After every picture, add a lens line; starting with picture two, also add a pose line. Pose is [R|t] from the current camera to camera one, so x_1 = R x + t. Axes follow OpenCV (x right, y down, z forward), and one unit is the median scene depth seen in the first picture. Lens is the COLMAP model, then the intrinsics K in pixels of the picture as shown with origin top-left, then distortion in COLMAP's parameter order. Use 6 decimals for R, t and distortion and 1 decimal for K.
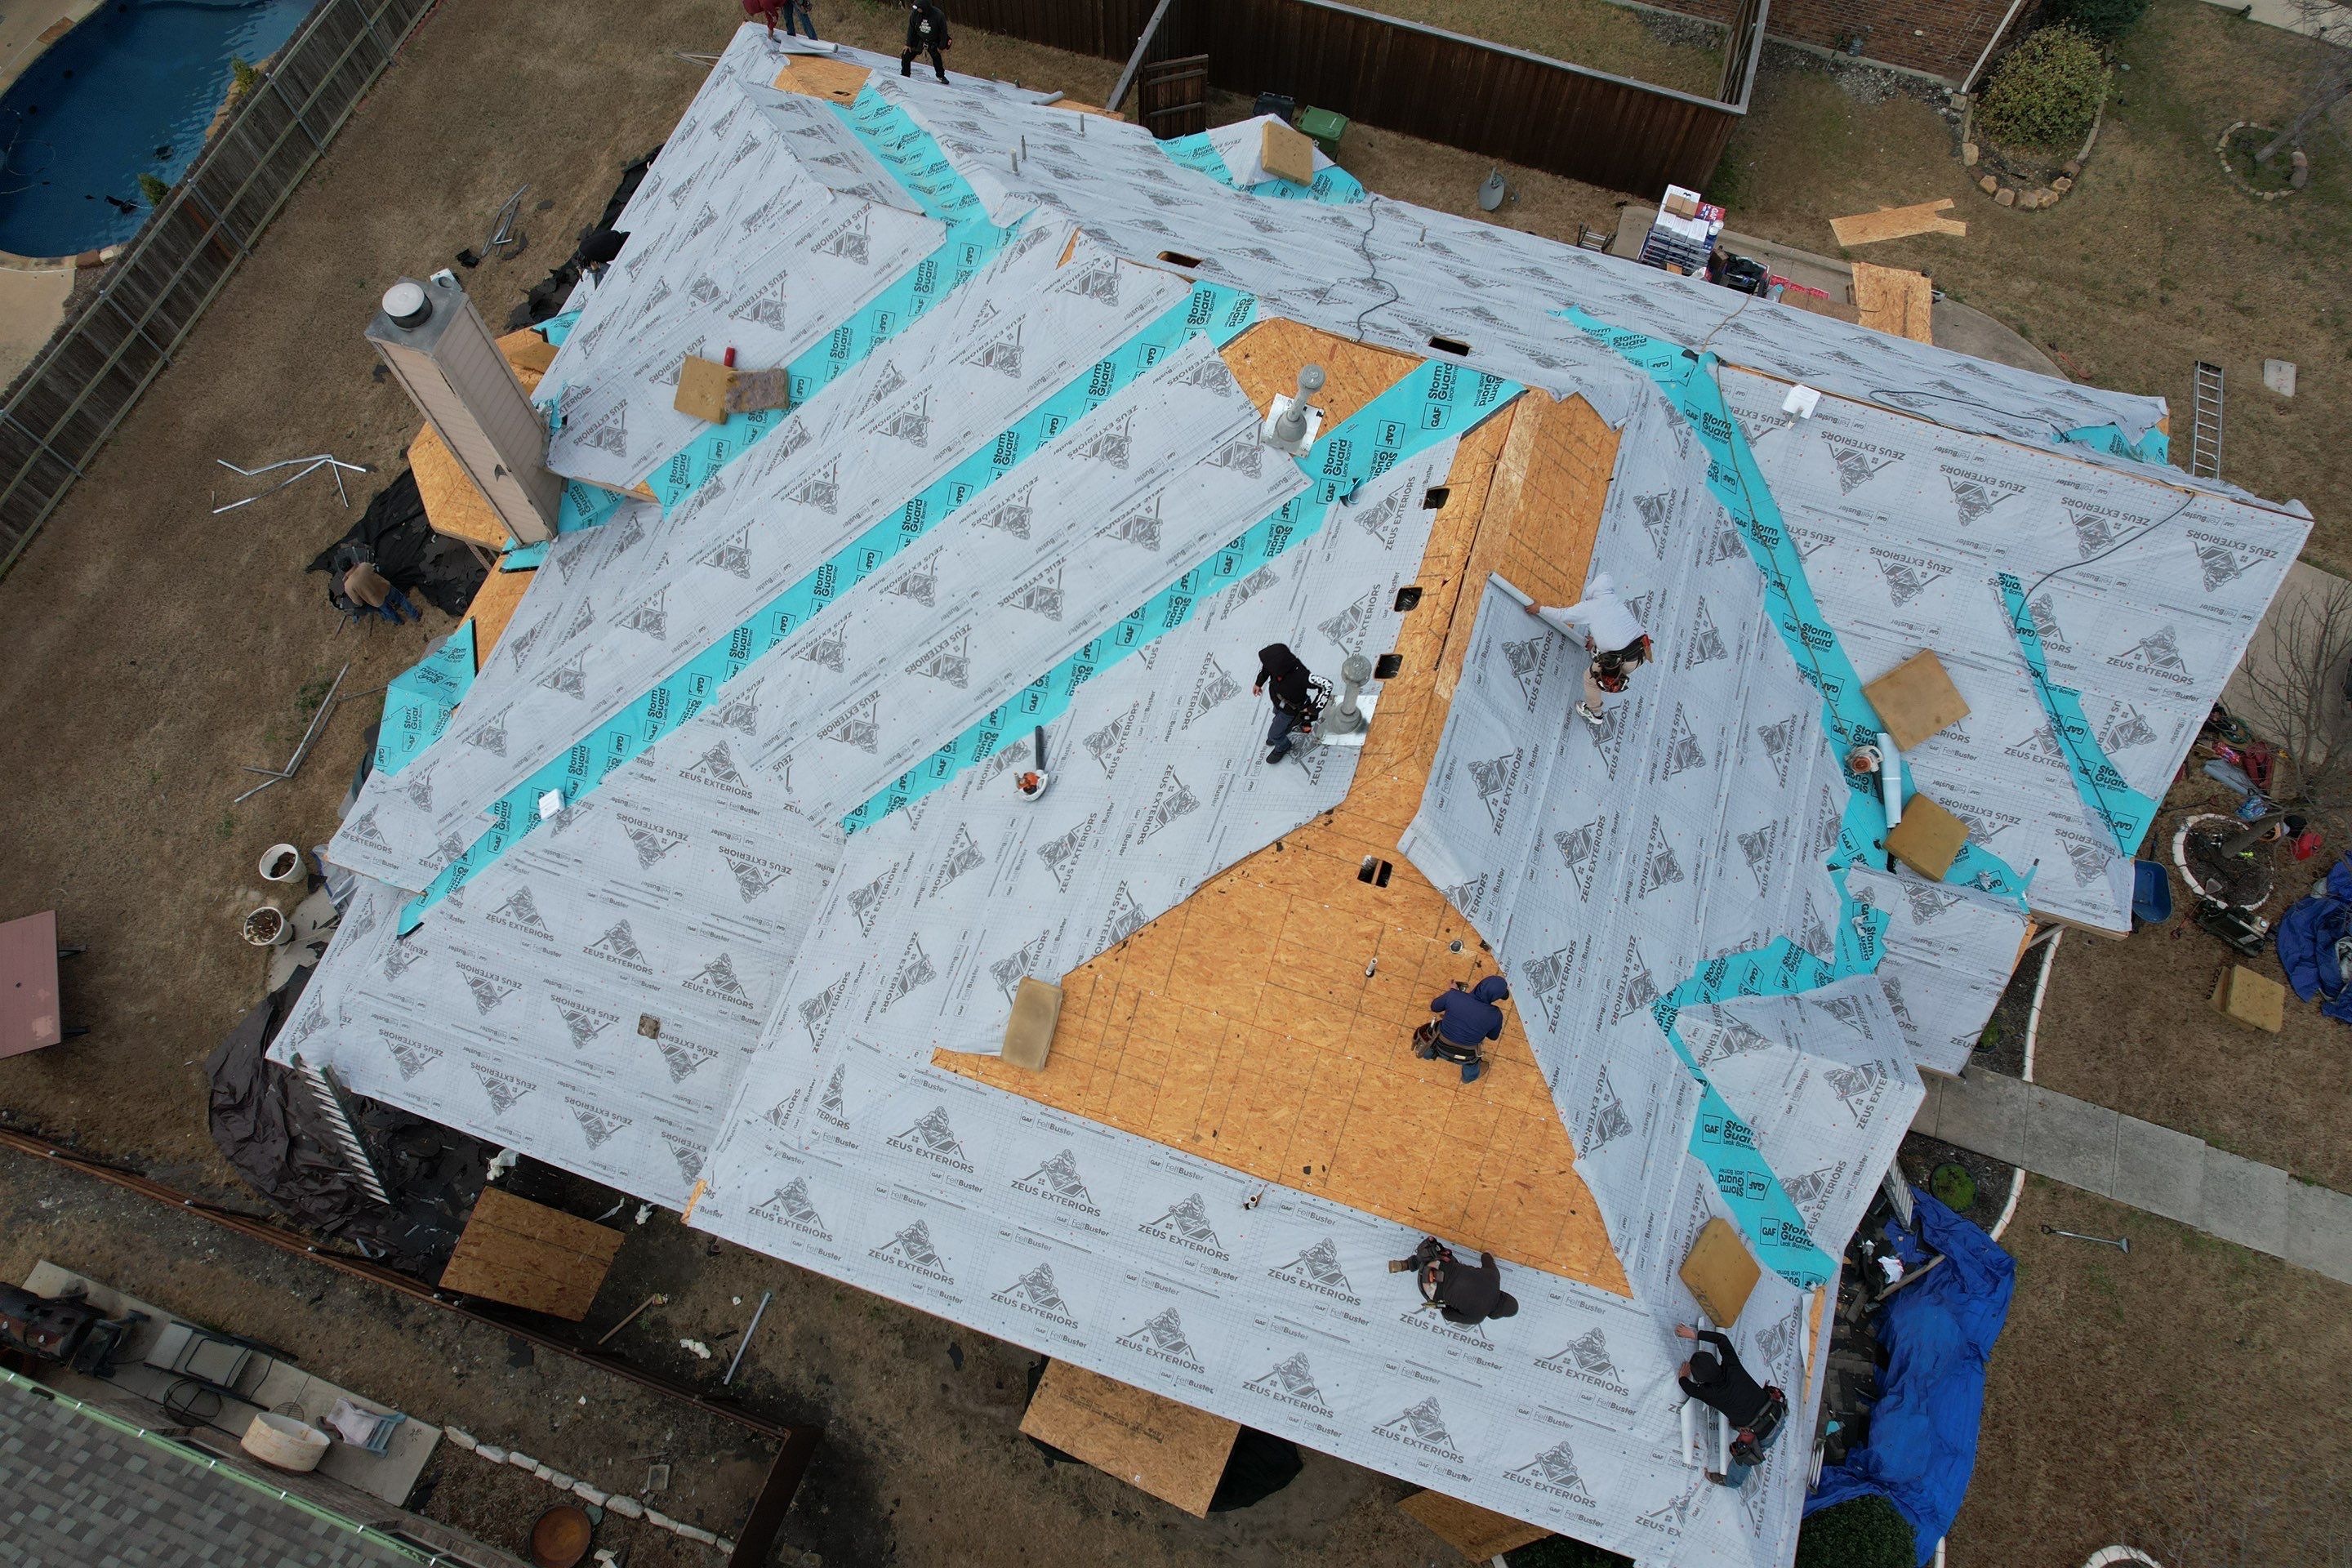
lens RADIAL K [[1501.0, 0, 1170.5], [0, 1501.0, 788.3], [0, 0, 1]] dist [-0.080596, 0.071823]
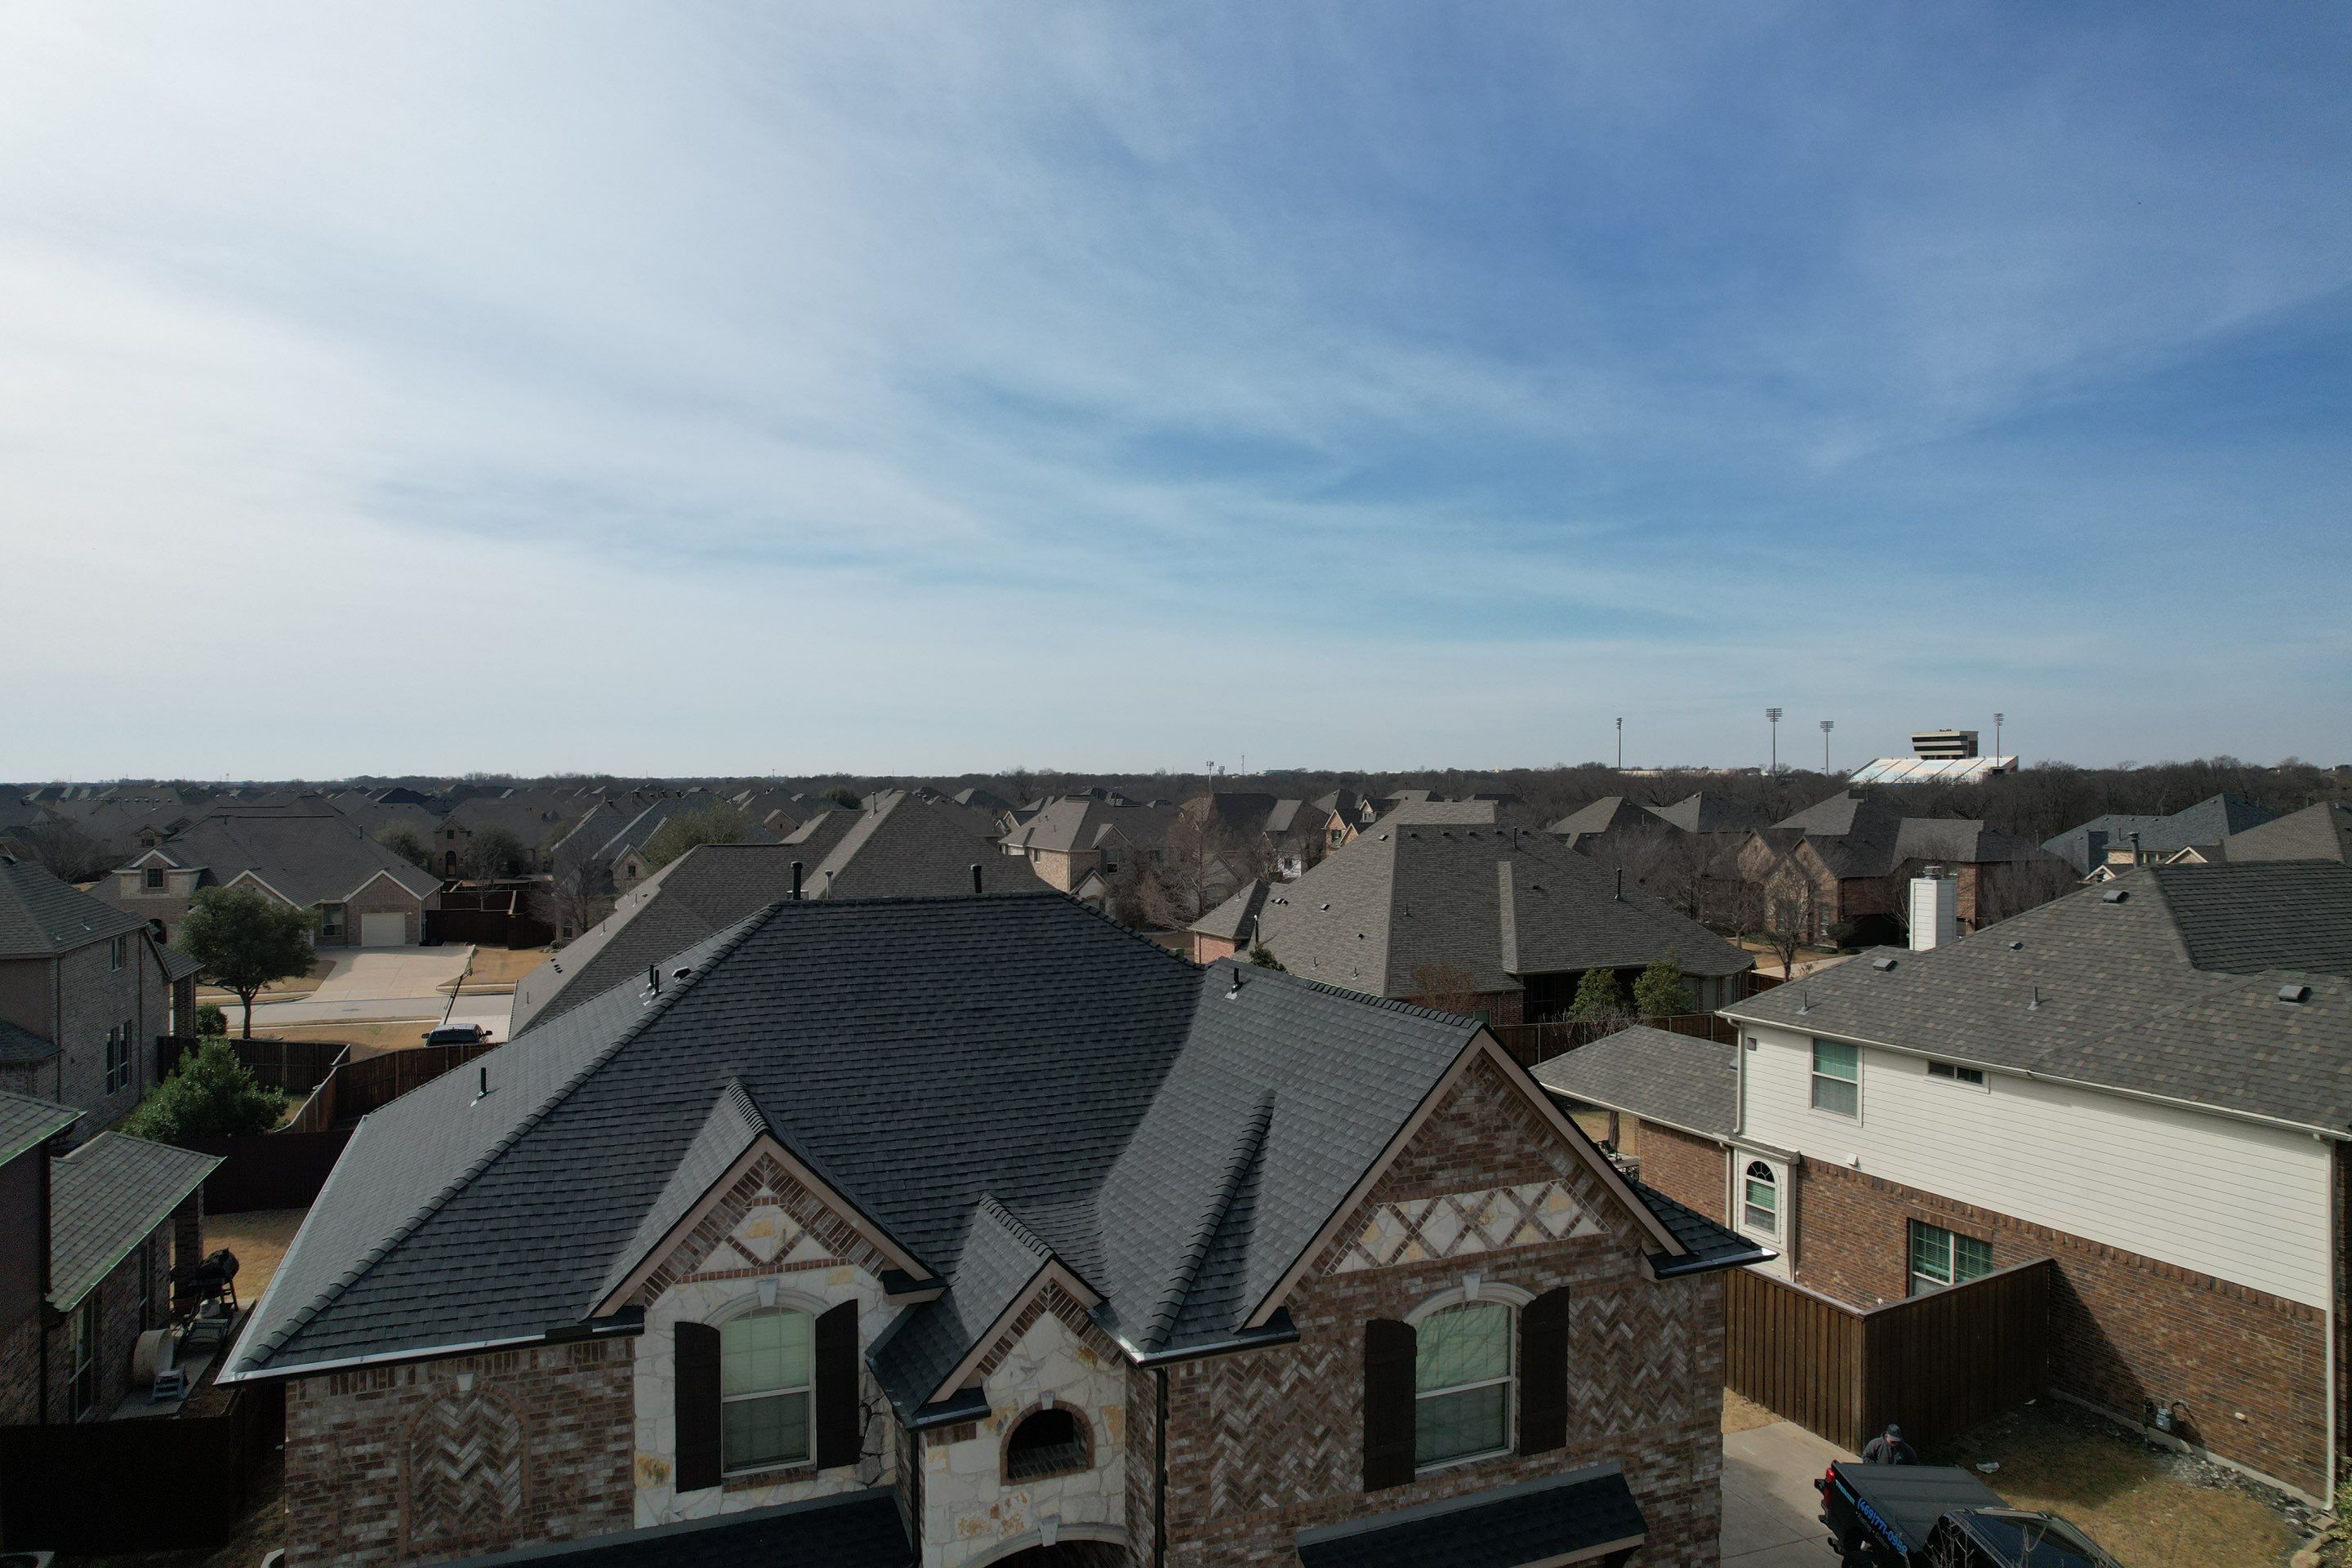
lens RADIAL K [[1501.0, 0, 1172.9], [0, 1501.0, 790.2], [0, 0, 1]] dist [-0.080596, 0.071823]
pose [[0.659238, -0.004393, -0.751922, 1.084773], [-0.691261, 0.389986, -0.608333, 0.400816], [0.295911, 0.920810, 0.254057, 0.412137]]
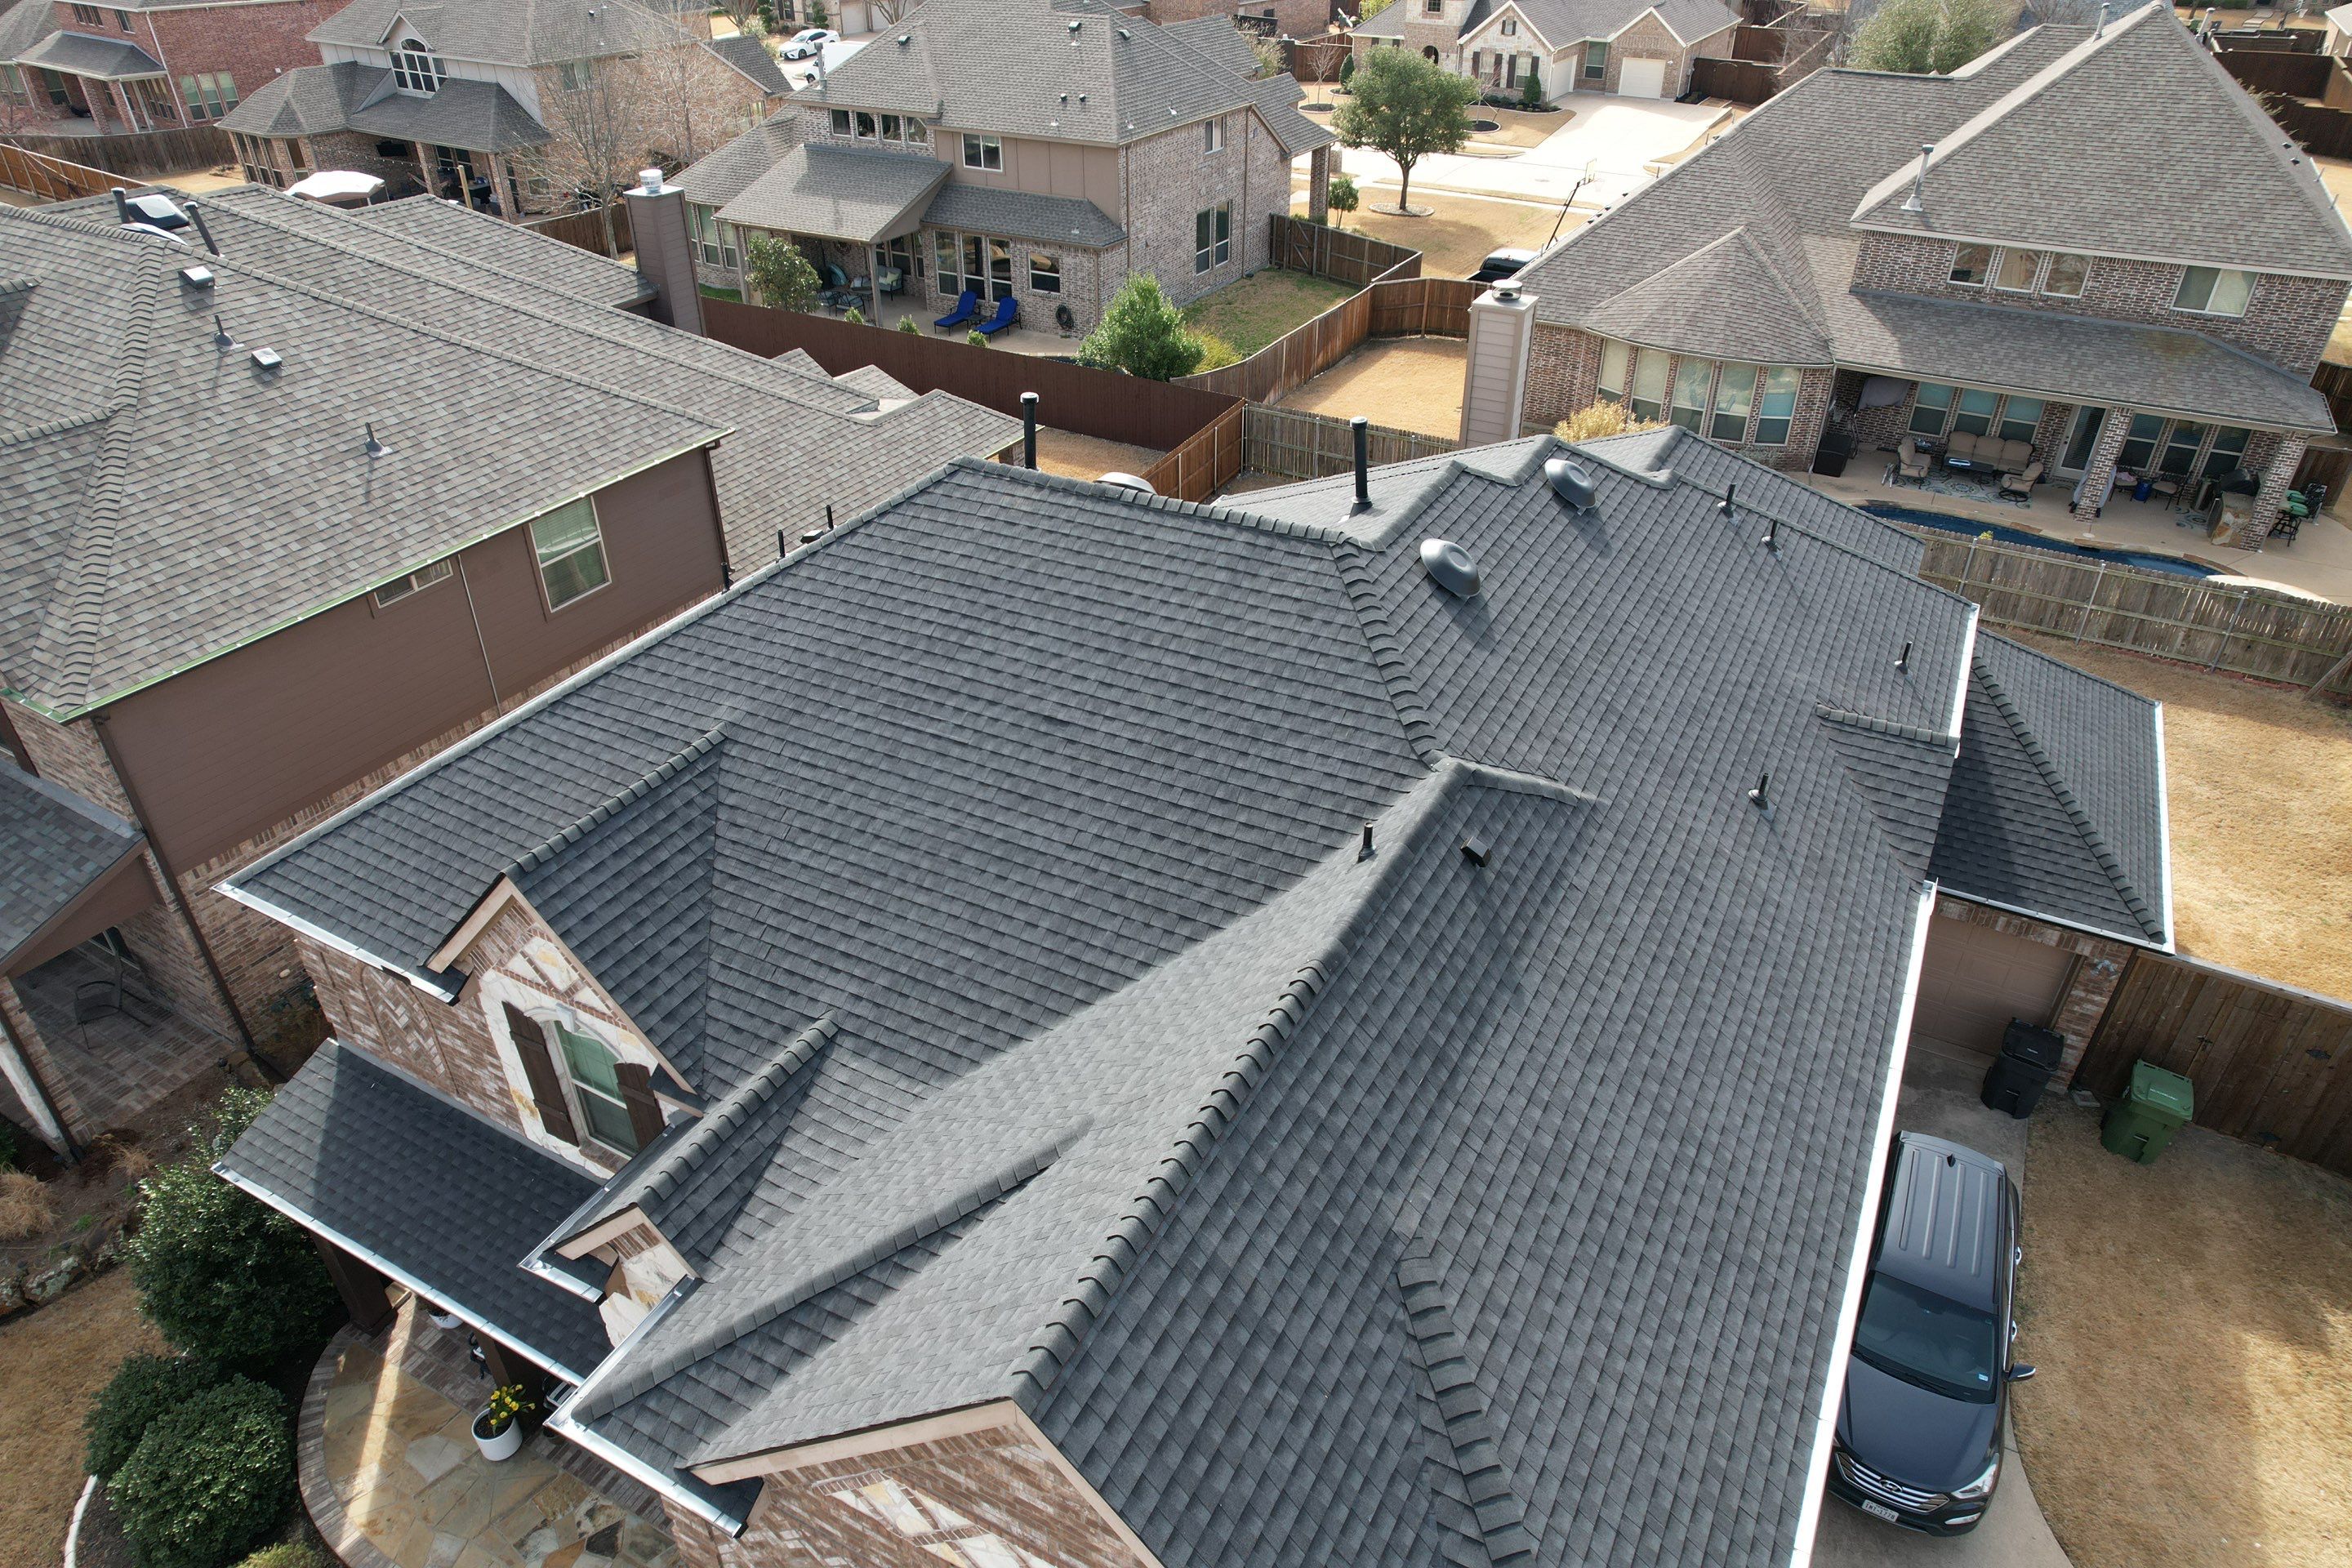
lens RADIAL K [[1501.0, 0, 1174.2], [0, 1501.0, 785.4], [0, 0, 1]] dist [-0.080596, 0.071823]
pose [[-0.169024, 0.535983, -0.827136, 0.817171], [-0.910985, 0.235374, 0.338681, -0.334698], [0.376213, 0.810754, 0.448488, 0.502207]]
